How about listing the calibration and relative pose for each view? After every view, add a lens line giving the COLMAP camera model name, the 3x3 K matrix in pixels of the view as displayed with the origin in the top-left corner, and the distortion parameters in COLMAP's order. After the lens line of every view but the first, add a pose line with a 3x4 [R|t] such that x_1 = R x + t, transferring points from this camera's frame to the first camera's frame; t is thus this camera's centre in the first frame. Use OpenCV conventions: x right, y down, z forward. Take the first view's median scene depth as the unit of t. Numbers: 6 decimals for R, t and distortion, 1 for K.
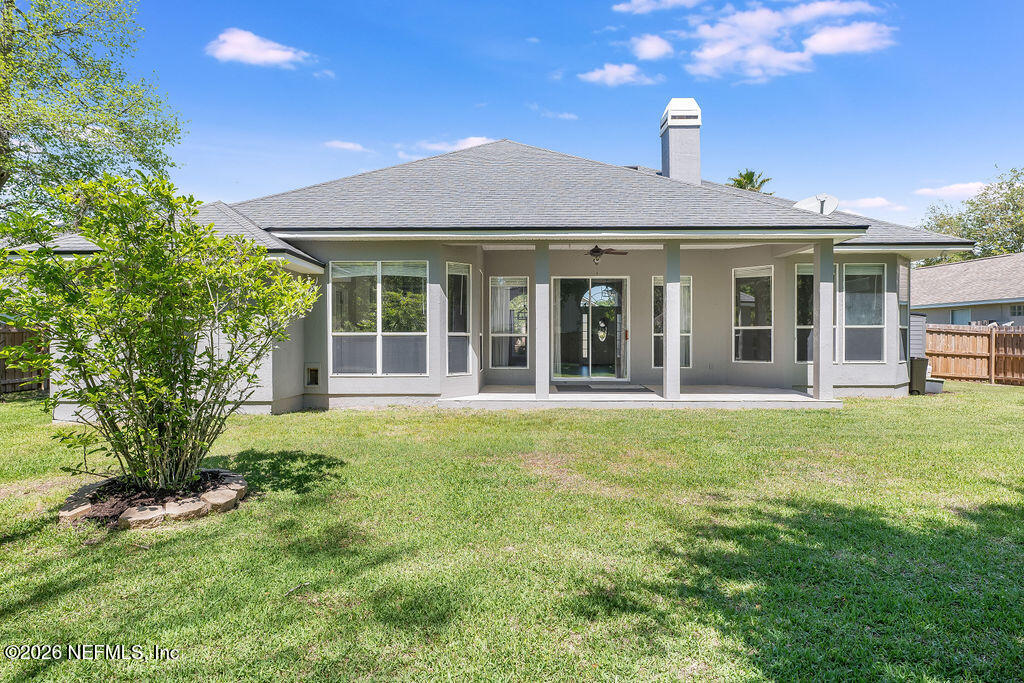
lens RADIAL K [[592.6, 0, 519.6], [0, 592.6, 344.3], [0, 0, 1]] dist [-0.000665, 0.002489]
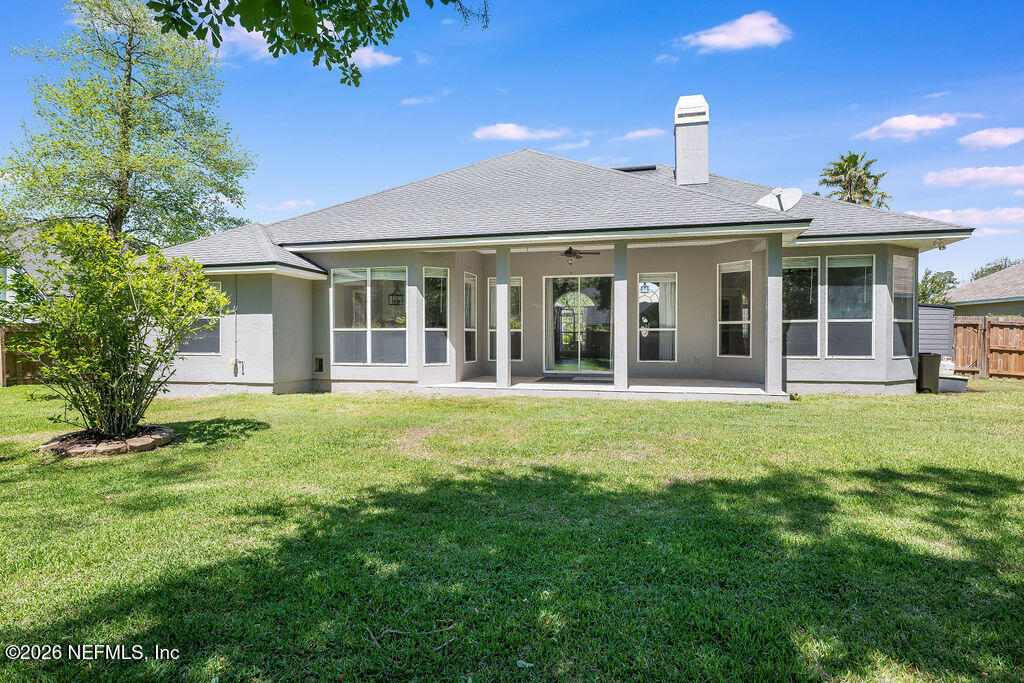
lens RADIAL K [[592.6, 0, 514.9], [0, 592.6, 346.0], [0, 0, 1]] dist [-0.000665, 0.002489]
pose [[0.971923, 0.003323, -0.235277, 0.291662], [-0.001578, 0.999970, 0.007603, 0.005419], [0.235295, -0.007019, 0.971899, -0.072539]]
